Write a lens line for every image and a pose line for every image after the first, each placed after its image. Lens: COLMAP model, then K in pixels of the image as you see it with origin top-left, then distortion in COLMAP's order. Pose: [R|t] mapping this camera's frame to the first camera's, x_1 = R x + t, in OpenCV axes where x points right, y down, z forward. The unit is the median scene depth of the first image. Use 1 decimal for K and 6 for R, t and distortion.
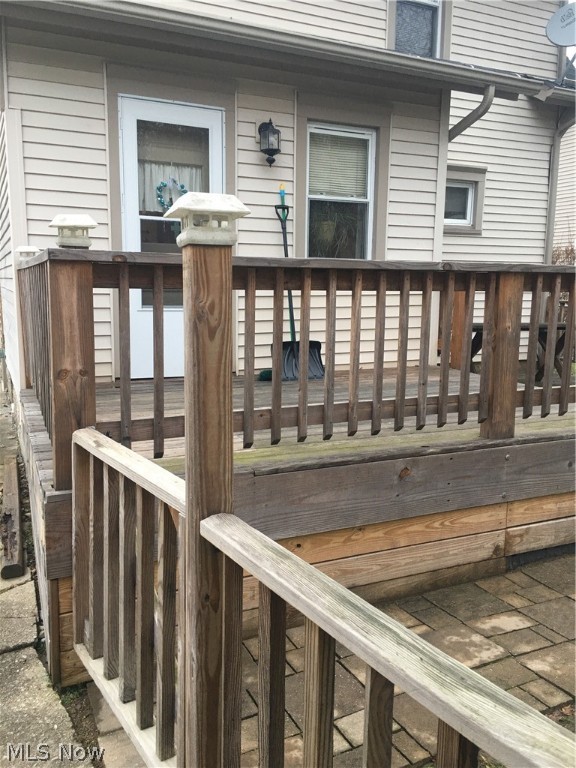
lens RADIAL K [[649.4, 0, 288.0], [0, 649.4, 384.0], [0, 0, 1]] dist [0.076752, 0.001231]
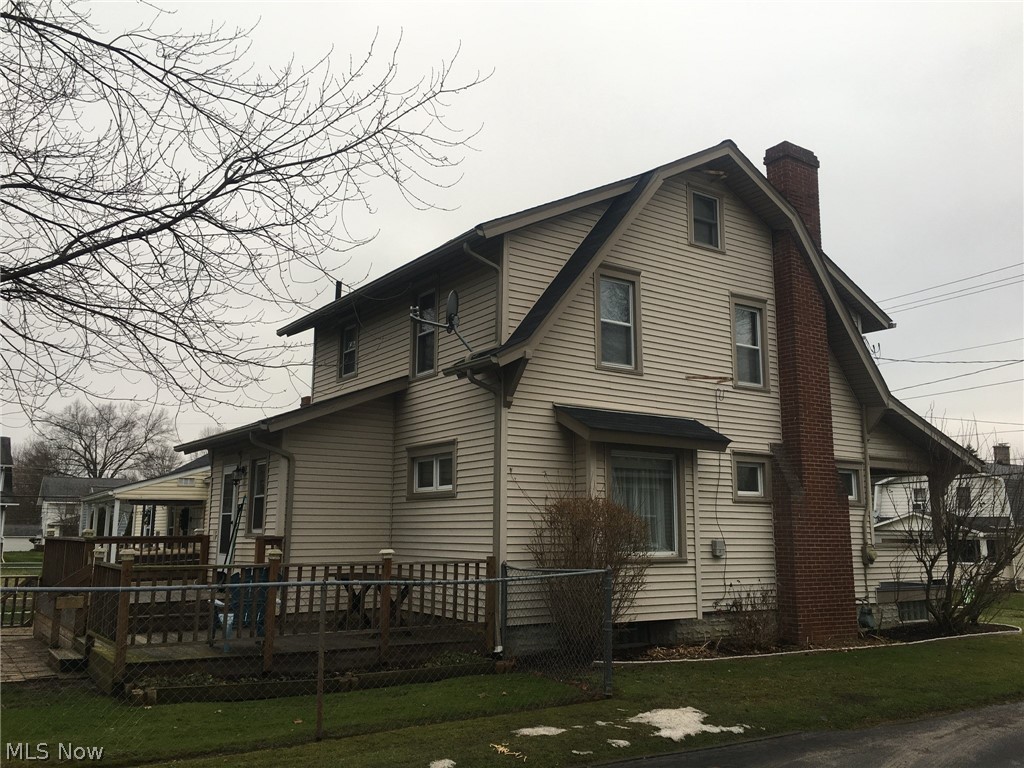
lens RADIAL K [[865.8, 0, 516.2], [0, 865.8, 376.5], [0, 0, 1]] dist [0.076752, 0.001231]
pose [[0.177466, -0.178899, -0.967730, 2.784204], [-0.146592, 0.967563, -0.205751, -0.221411], [0.973148, 0.178375, 0.145484, 1.353511]]
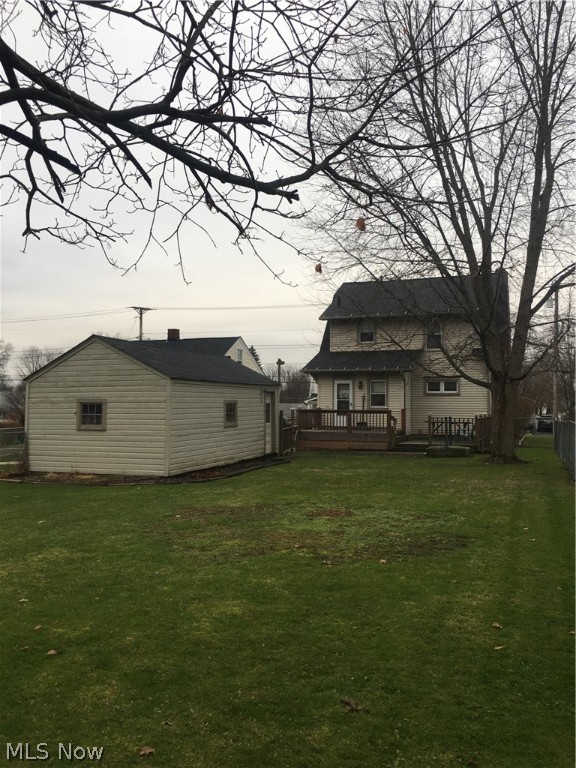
lens RADIAL K [[649.4, 0, 288.0], [0, 649.4, 384.0], [0, 0, 1]] dist [0.076752, 0.001231]
pose [[0.718875, -0.021000, -0.694822, 3.044921], [-0.095513, 0.987079, -0.128653, 0.335352], [0.688546, 0.158850, 0.707581, -2.962792]]
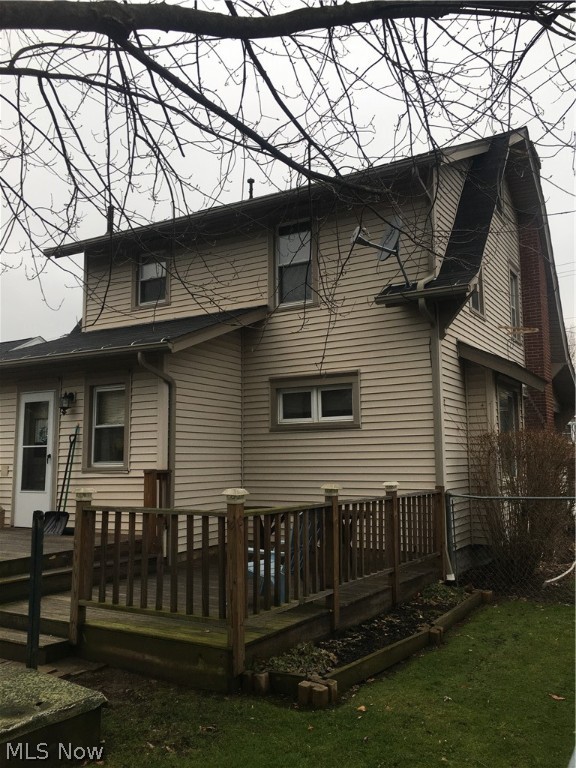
lens RADIAL K [[649.4, 0, 288.0], [0, 649.4, 384.0], [0, 0, 1]] dist [0.076752, 0.001231]
pose [[0.562572, -0.108921, -0.819542, 1.787346], [-0.106420, 0.973497, -0.202434, -0.105405], [0.819871, 0.201099, 0.536070, 0.484749]]
